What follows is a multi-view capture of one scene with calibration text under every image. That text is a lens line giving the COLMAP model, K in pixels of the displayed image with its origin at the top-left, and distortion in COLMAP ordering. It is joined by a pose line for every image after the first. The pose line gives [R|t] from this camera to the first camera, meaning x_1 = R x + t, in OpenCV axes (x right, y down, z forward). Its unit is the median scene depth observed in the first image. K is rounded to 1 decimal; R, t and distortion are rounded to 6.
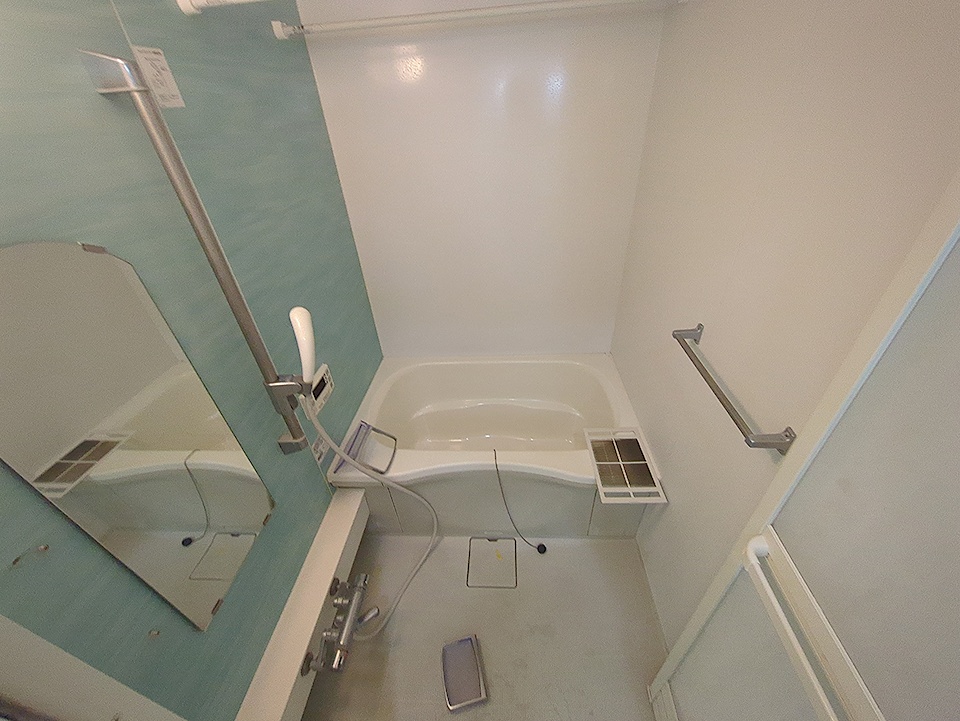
lens RADIAL K [[378.8, 0, 482.1], [0, 378.8, 361.2], [0, 0, 1]] dist [0.004053, -0.000719]
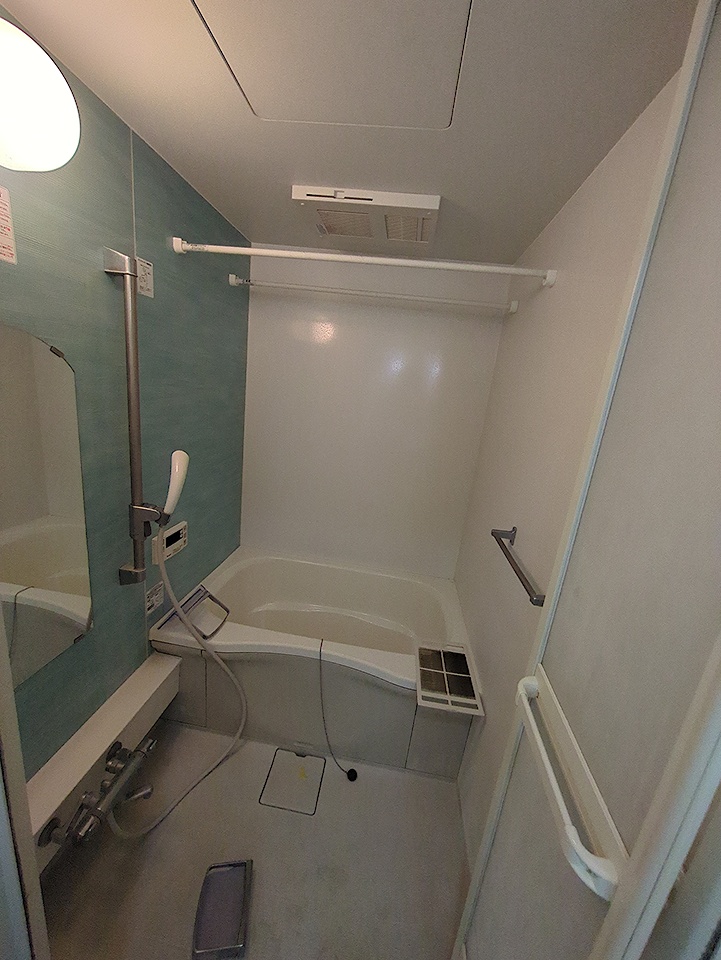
lens RADIAL K [[378.8, 0, 360.2], [0, 378.8, 484.1], [0, 0, 1]] dist [0.004053, -0.000719]
pose [[0.983554, 0.179146, -0.022977, 0.088498], [-0.176144, 0.923297, -0.341315, 0.198567], [-0.039931, 0.339749, 0.939668, -0.084998]]
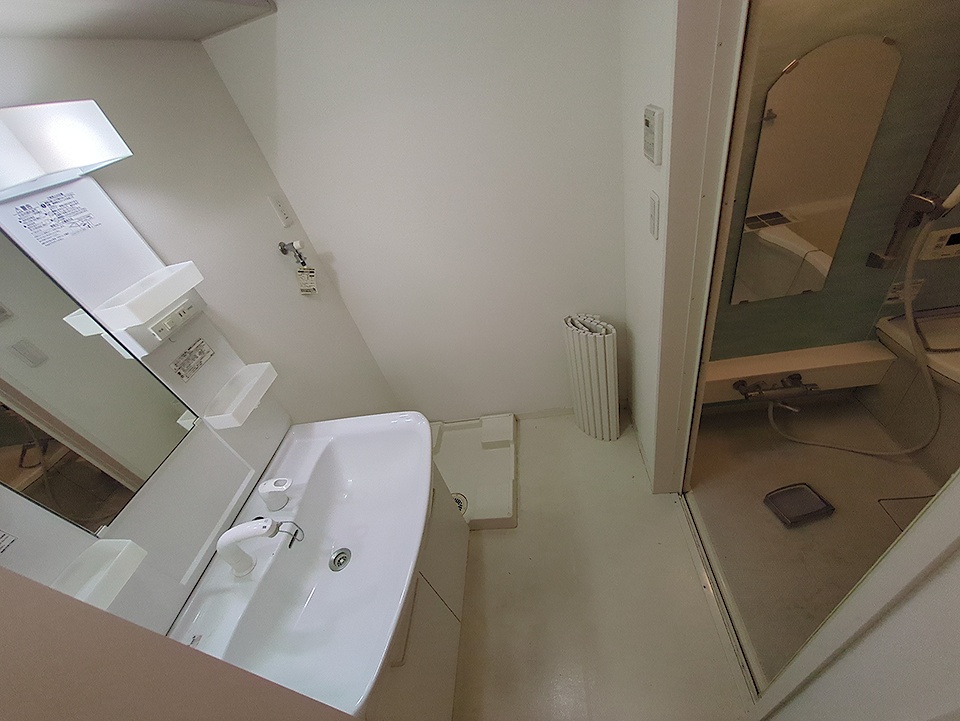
lens RADIAL K [[378.8, 0, 485.4], [0, 378.8, 360.2], [0, 0, 1]] dist [0.004053, -0.000719]
pose [[-0.000255, 0.665414, -0.746474, 0.498121], [-0.363060, 0.695478, 0.620079, 0.125353], [0.931766, 0.271173, 0.241408, -0.286192]]
